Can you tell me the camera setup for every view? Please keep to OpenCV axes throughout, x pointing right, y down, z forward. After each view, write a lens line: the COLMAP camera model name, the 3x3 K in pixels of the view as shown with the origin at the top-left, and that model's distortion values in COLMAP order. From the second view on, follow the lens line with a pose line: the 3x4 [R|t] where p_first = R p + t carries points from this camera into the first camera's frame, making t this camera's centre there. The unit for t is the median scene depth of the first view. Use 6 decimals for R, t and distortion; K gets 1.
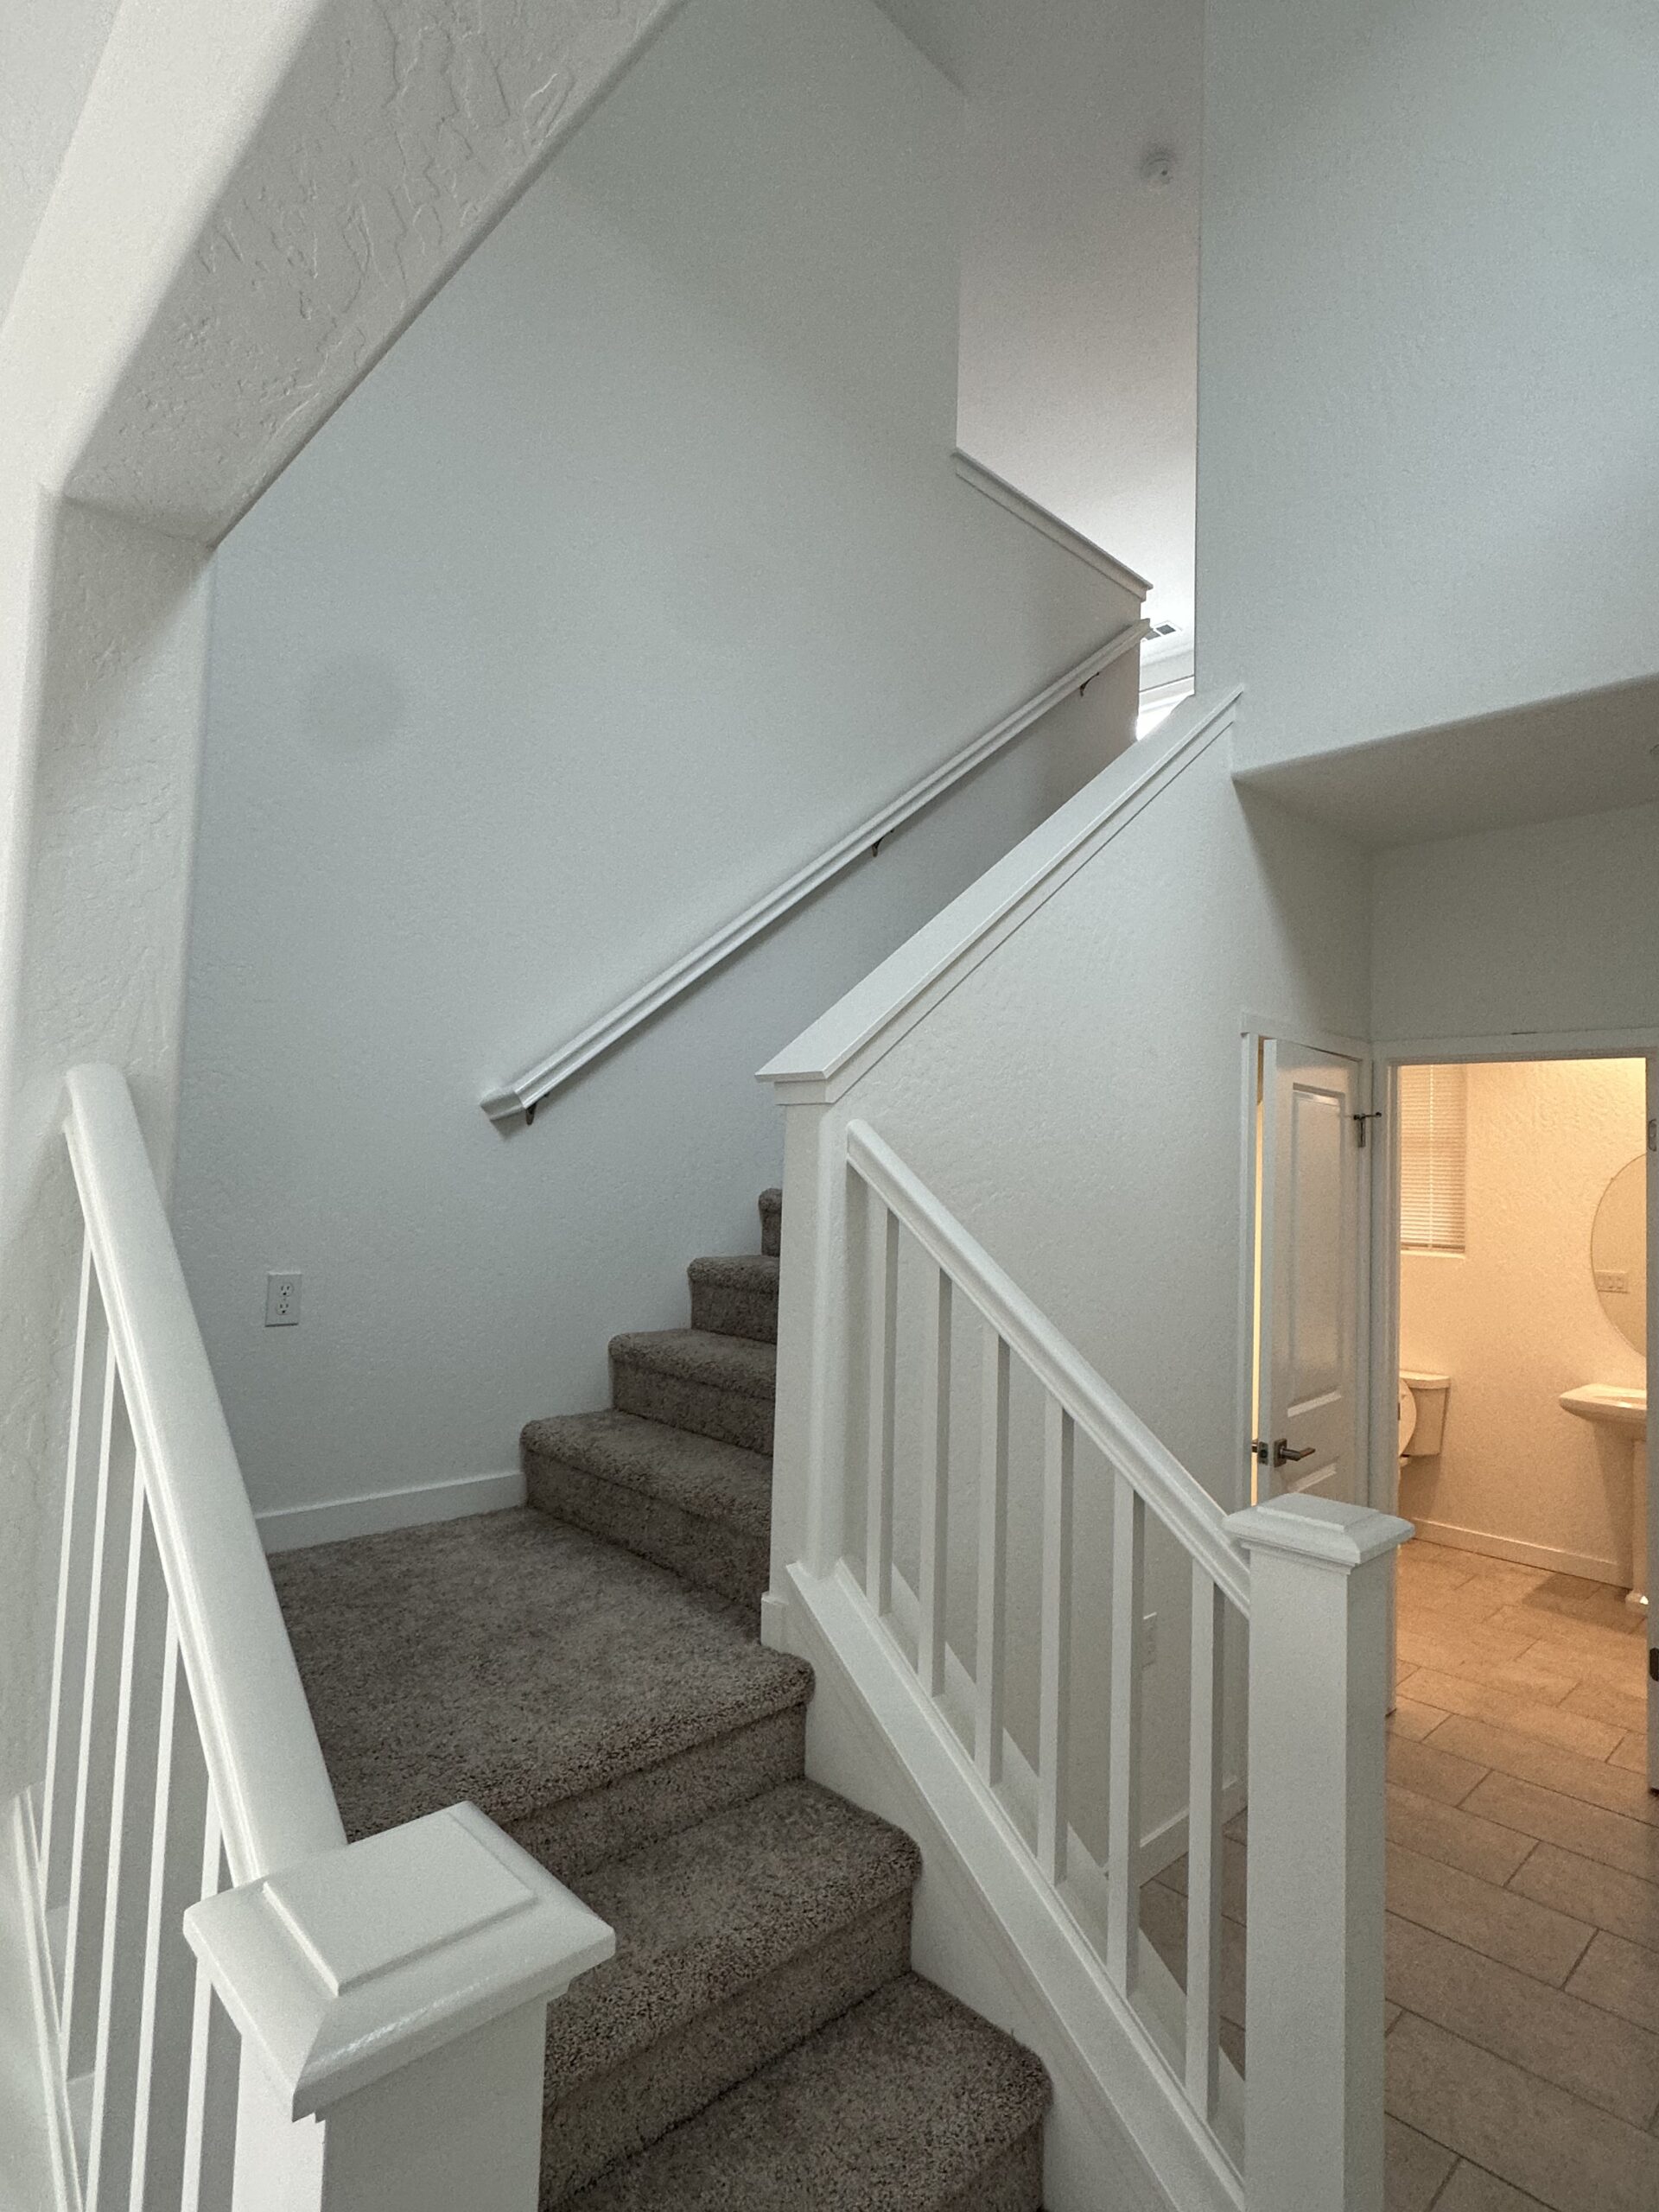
lens RADIAL K [[1171.7, 0, 832.4], [0, 1171.7, 1114.8], [0, 0, 1]] dist [-0.002898, 0.001409]
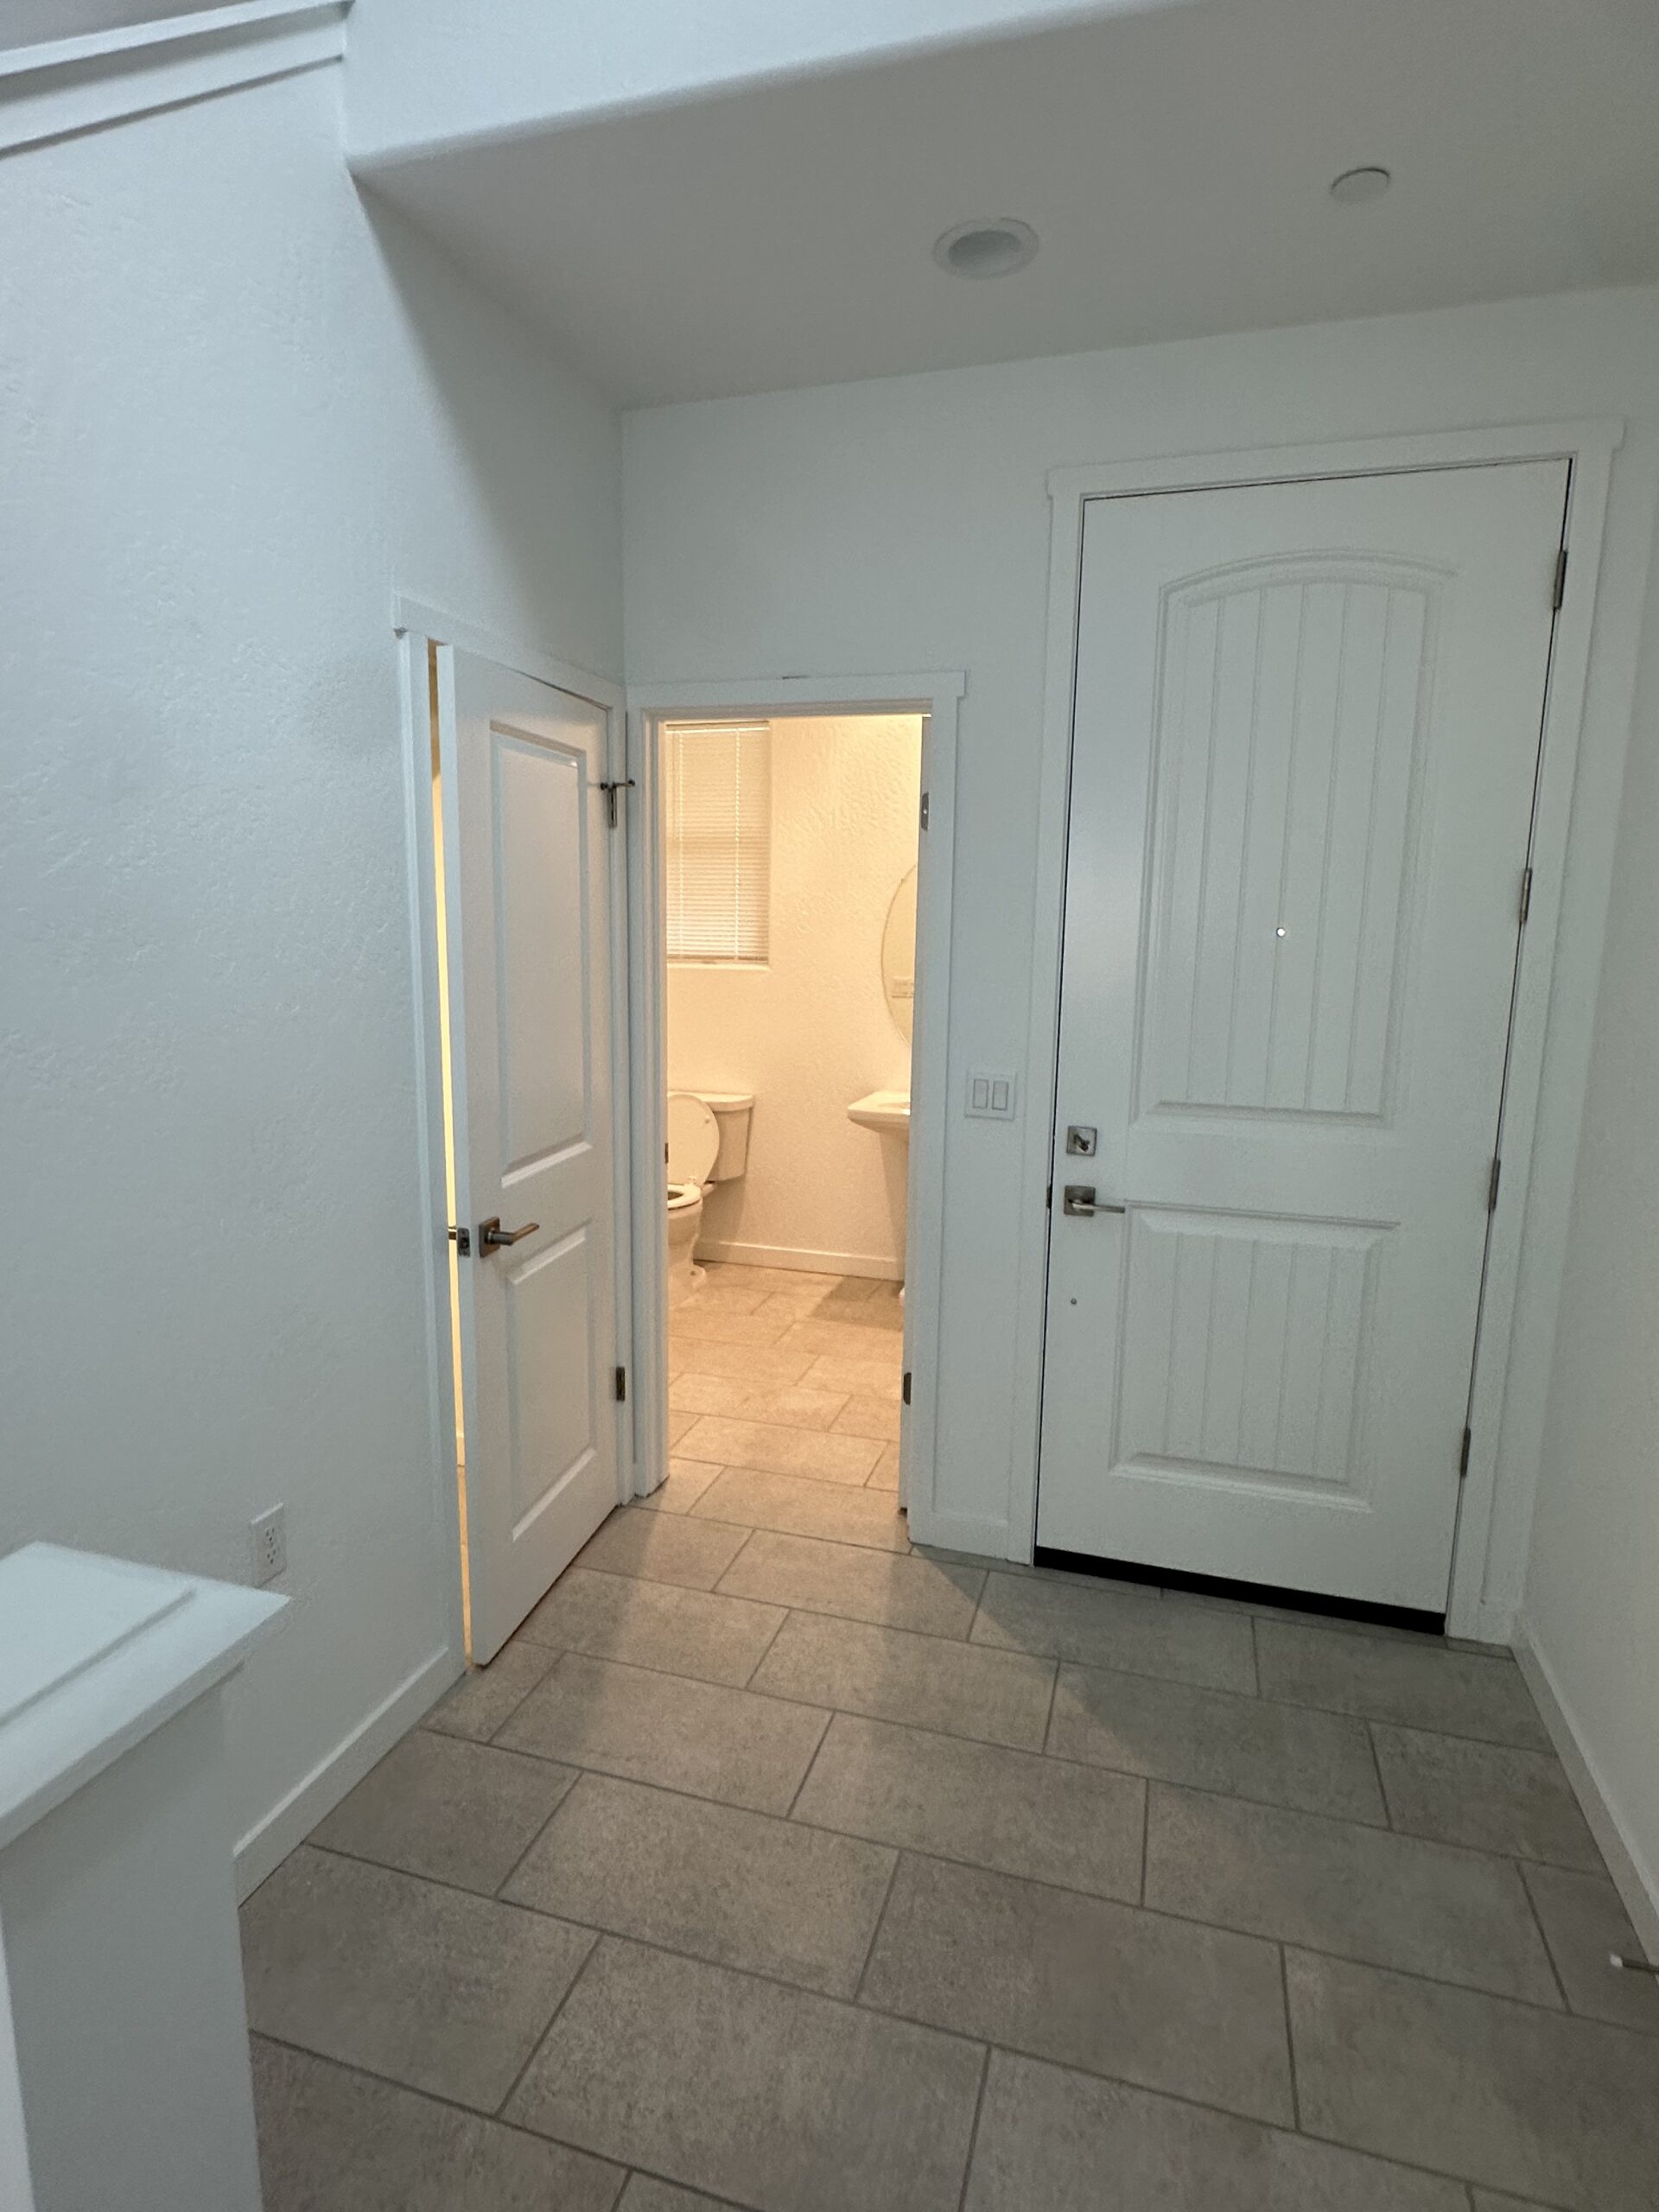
lens RADIAL K [[1171.7, 0, 826.9], [0, 1171.7, 1112.8], [0, 0, 1]] dist [-0.002898, 0.001409]
pose [[0.876004, -0.095089, 0.472837, 0.188349], [-0.014752, 0.974631, 0.223331, 0.035393], [-0.482078, -0.202614, 0.852378, 0.232546]]
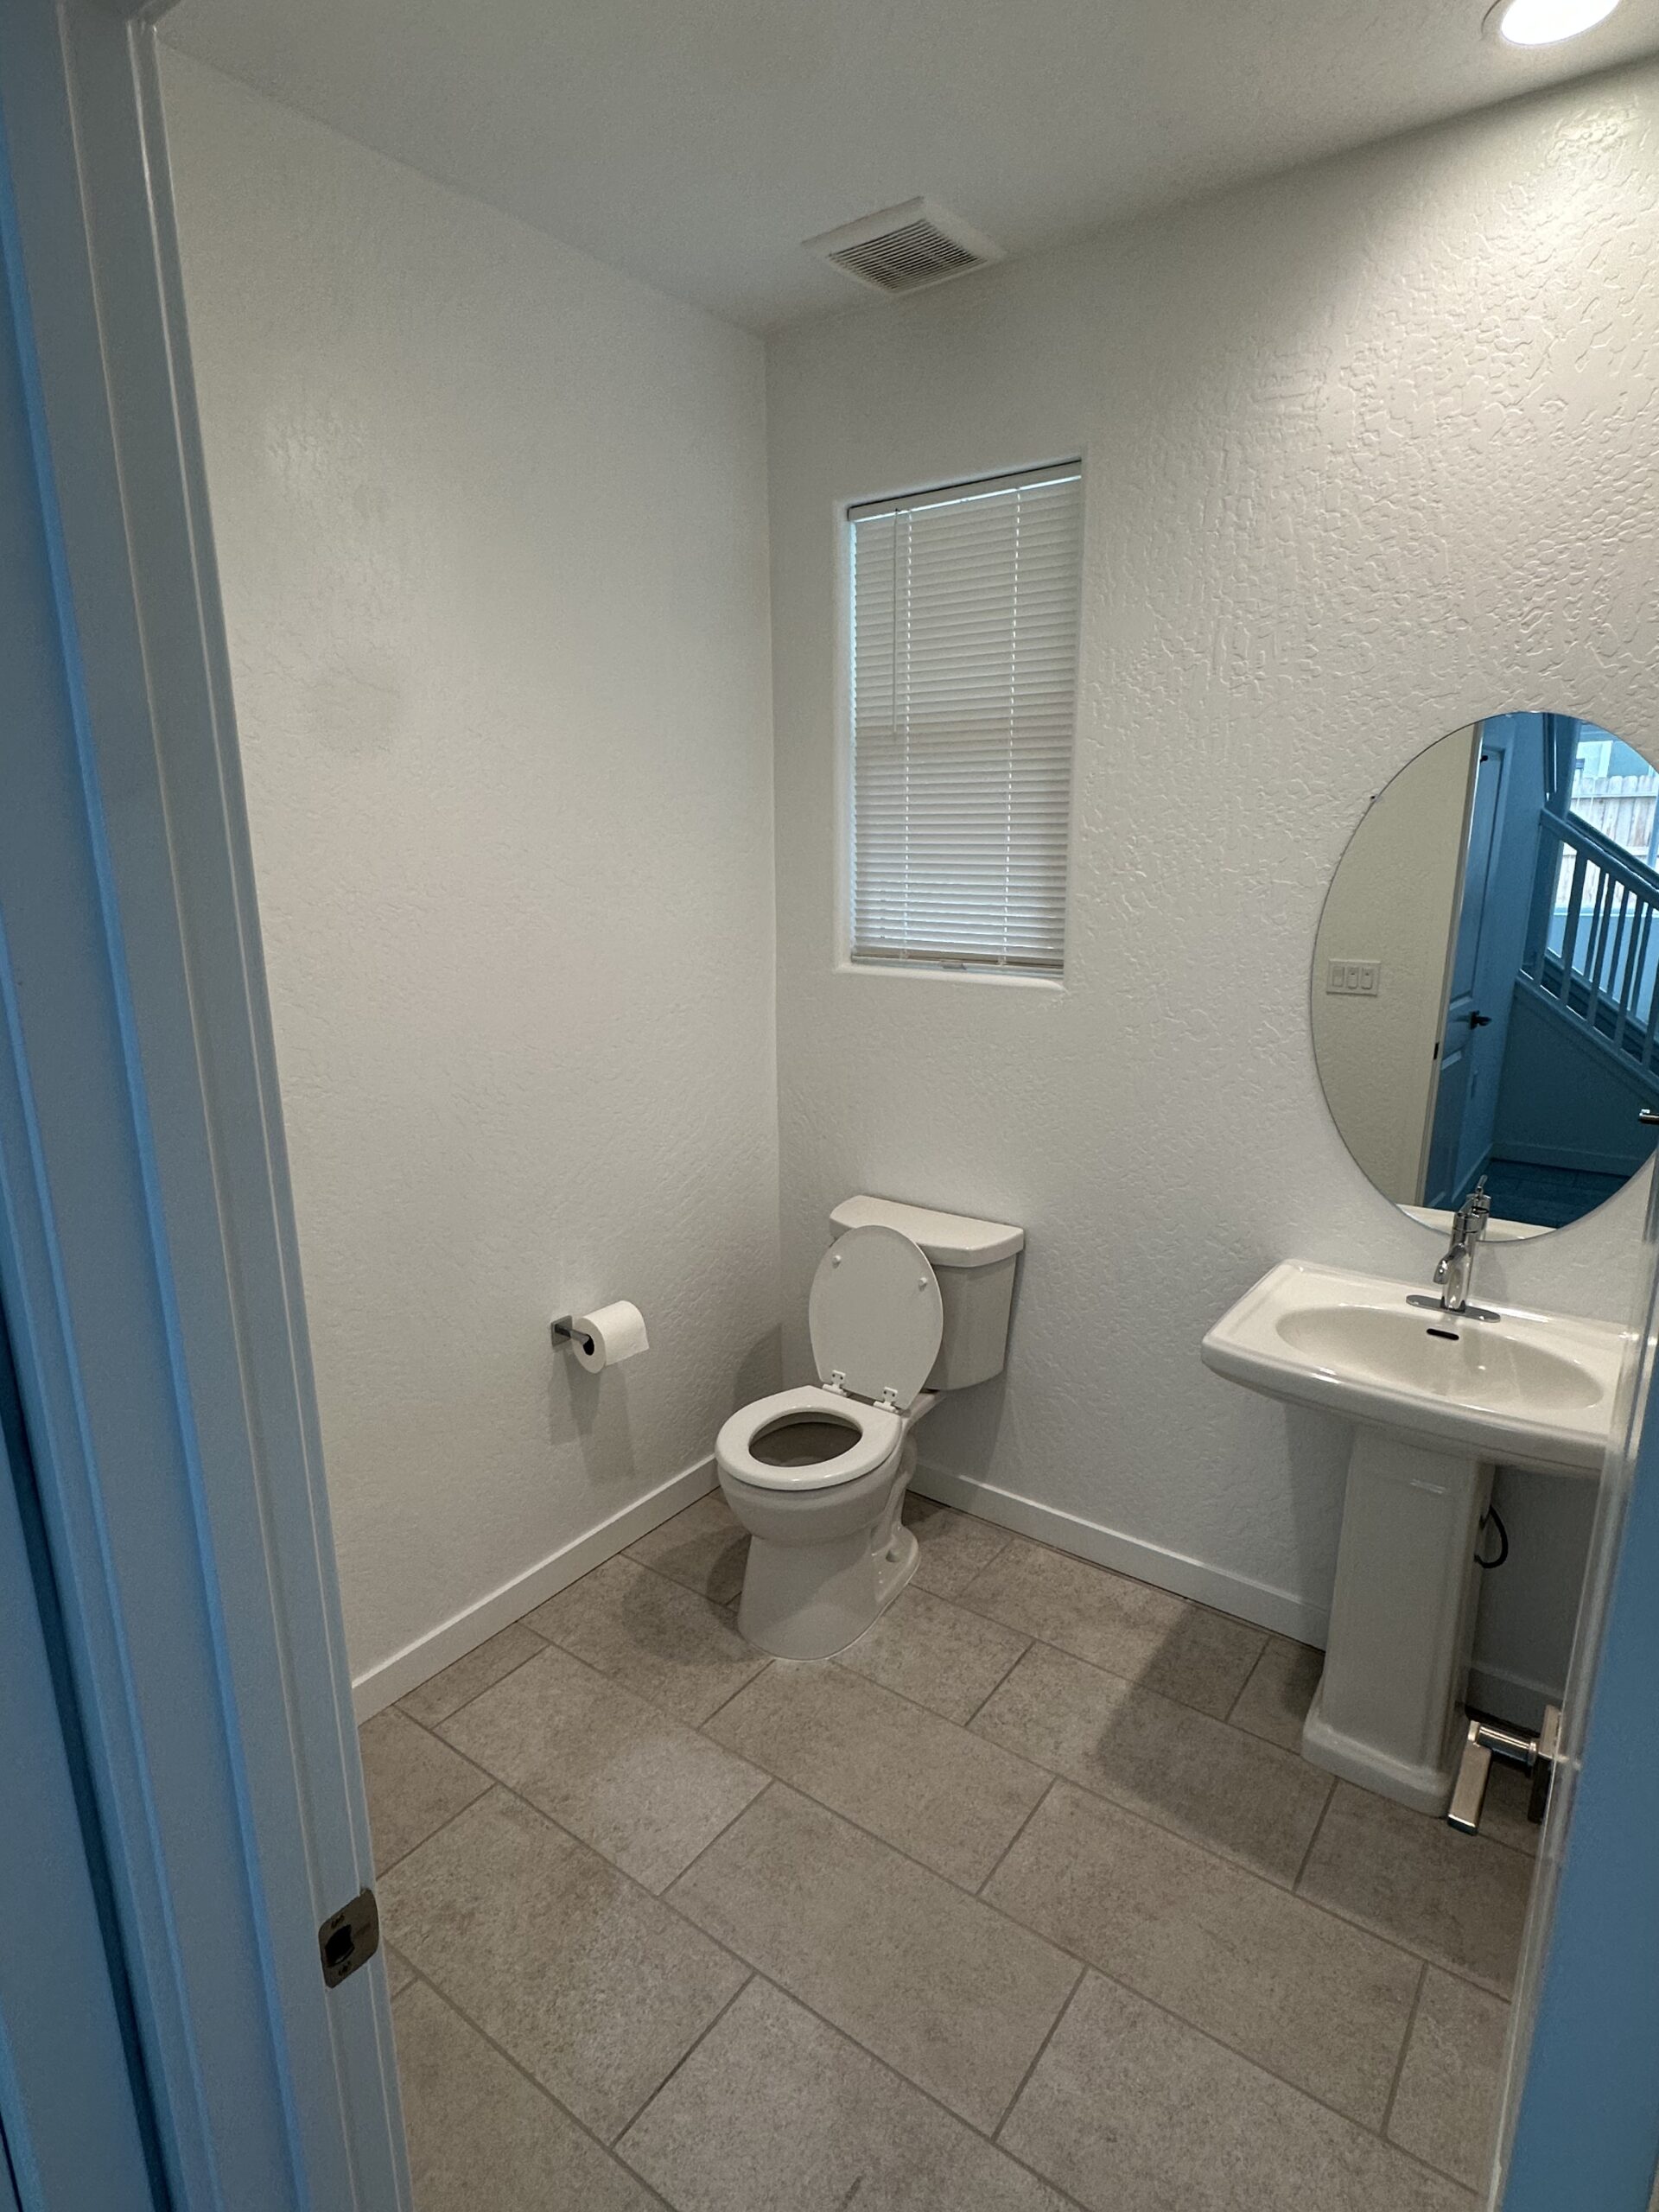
lens RADIAL K [[1171.7, 0, 844.5], [0, 1171.7, 1105.2], [0, 0, 1]] dist [-0.002898, 0.001409]
pose [[0.984158, -0.061634, 0.166238, 0.547075], [0.015003, 0.963218, 0.268302, 0.060900], [-0.176660, -0.261558, 0.948883, 0.821845]]
